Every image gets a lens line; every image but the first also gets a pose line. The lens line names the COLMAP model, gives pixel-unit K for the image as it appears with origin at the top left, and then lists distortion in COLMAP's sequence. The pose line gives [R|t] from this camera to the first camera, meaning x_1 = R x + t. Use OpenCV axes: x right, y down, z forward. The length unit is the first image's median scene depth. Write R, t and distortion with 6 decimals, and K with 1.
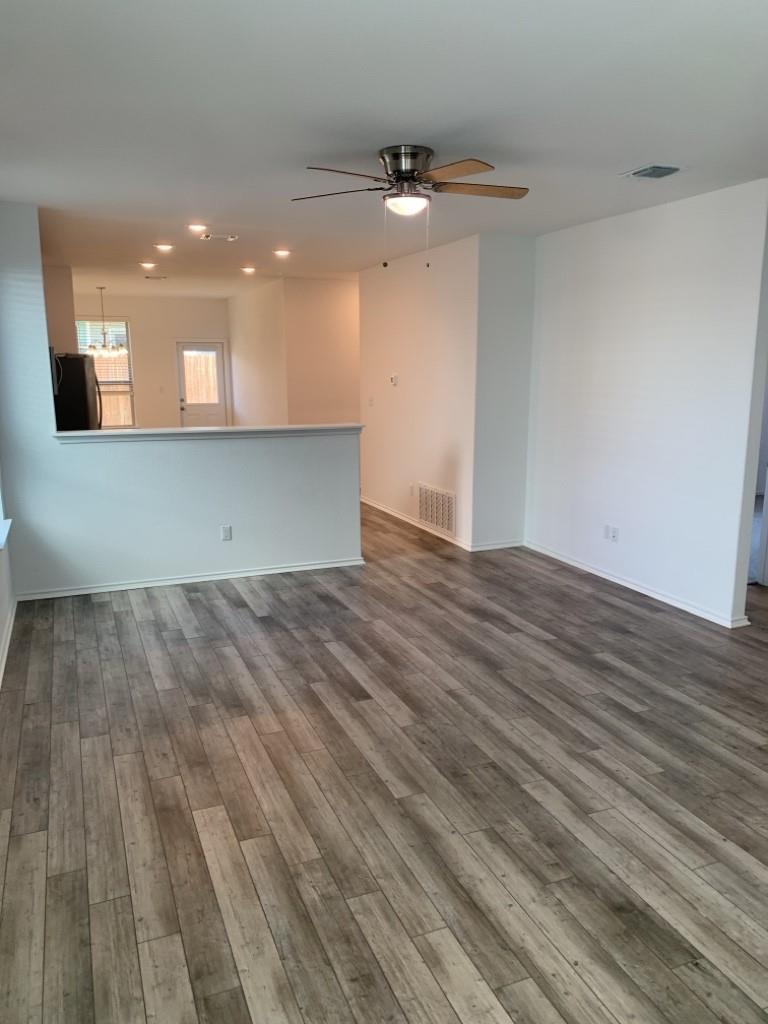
lens RADIAL K [[775.4, 0, 384.8], [0, 775.4, 512.0], [0, 0, 1]] dist [0.024183, -0.018126]
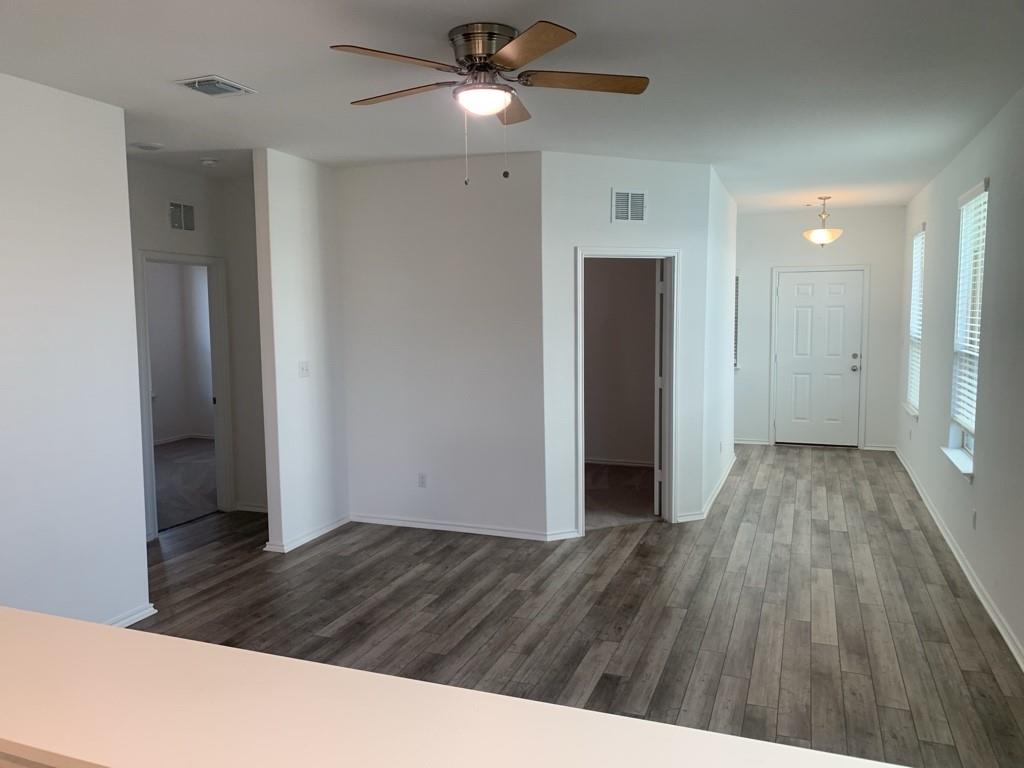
lens RADIAL K [[775.4, 0, 513.4], [0, 775.4, 383.5], [0, 0, 1]] dist [0.024183, -0.018126]
pose [[-0.729091, -0.056167, 0.682108, -0.623403], [0.143782, 0.961817, 0.232885, -0.355240], [-0.669143, 0.267869, -0.693176, 1.876444]]
